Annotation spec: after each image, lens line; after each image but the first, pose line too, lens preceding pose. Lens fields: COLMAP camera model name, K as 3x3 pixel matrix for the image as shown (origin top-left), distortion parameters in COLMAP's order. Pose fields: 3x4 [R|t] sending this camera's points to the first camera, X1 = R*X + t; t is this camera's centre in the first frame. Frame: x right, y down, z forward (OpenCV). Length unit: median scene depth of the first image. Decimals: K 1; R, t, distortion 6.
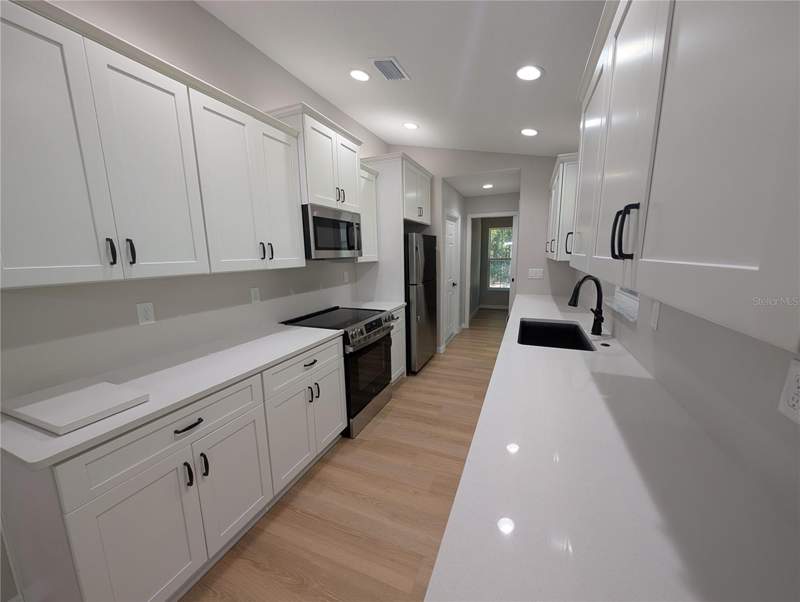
lens RADIAL K [[300.6, 0, 400.0], [0, 300.6, 301.0], [0, 0, 1]] dist [0.000839, 0.000075]
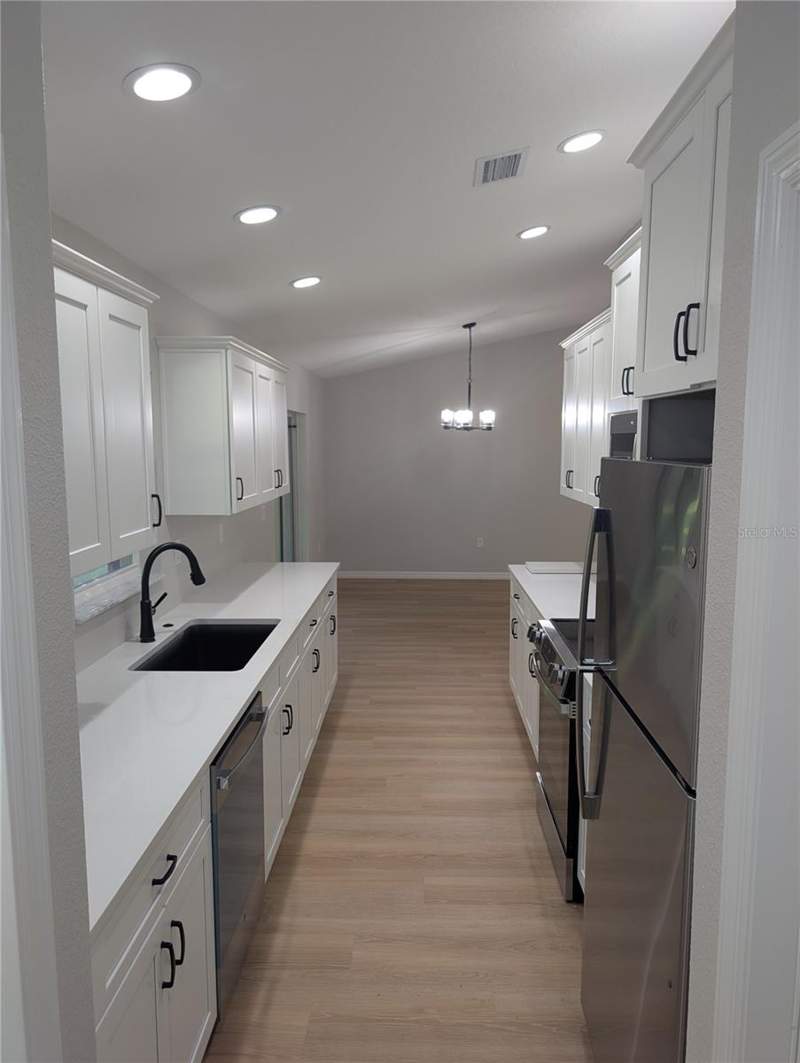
lens RADIAL K [[827.6, 0, 400.0], [0, 827.6, 531.5], [0, 0, 1]] dist [-0.001540, -0.001213]
pose [[-0.929453, 0.064479, -0.363263, 0.484155], [-0.046827, 0.956030, 0.289507, -0.393774], [0.365958, 0.286094, -0.885565, 1.630103]]
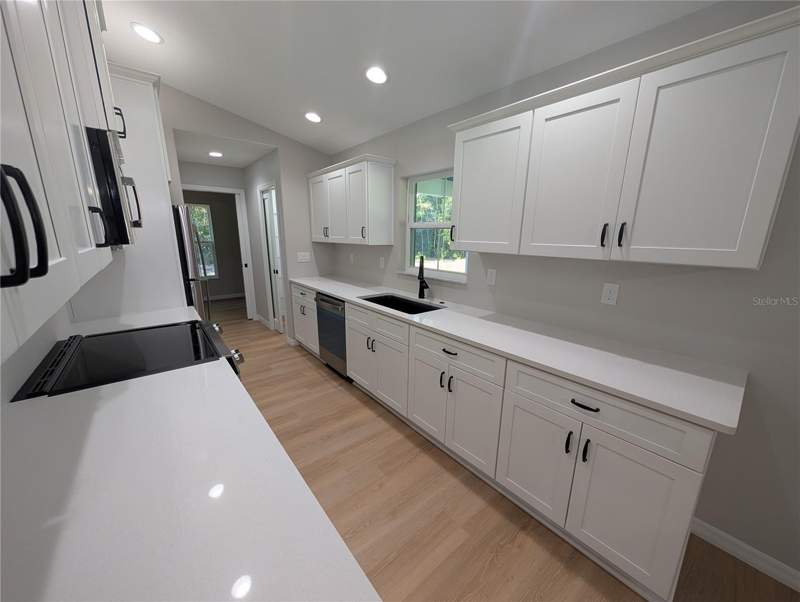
lens RADIAL K [[300.8, 0, 396.2], [0, 300.8, 305.1], [0, 0, 1]] dist [-0.000003, 0.000002]
pose [[0.471255, -0.179891, 0.863457, -0.380633], [0.120148, 0.982947, 0.139211, -0.040905], [-0.873775, 0.038139, 0.484832, 0.259204]]
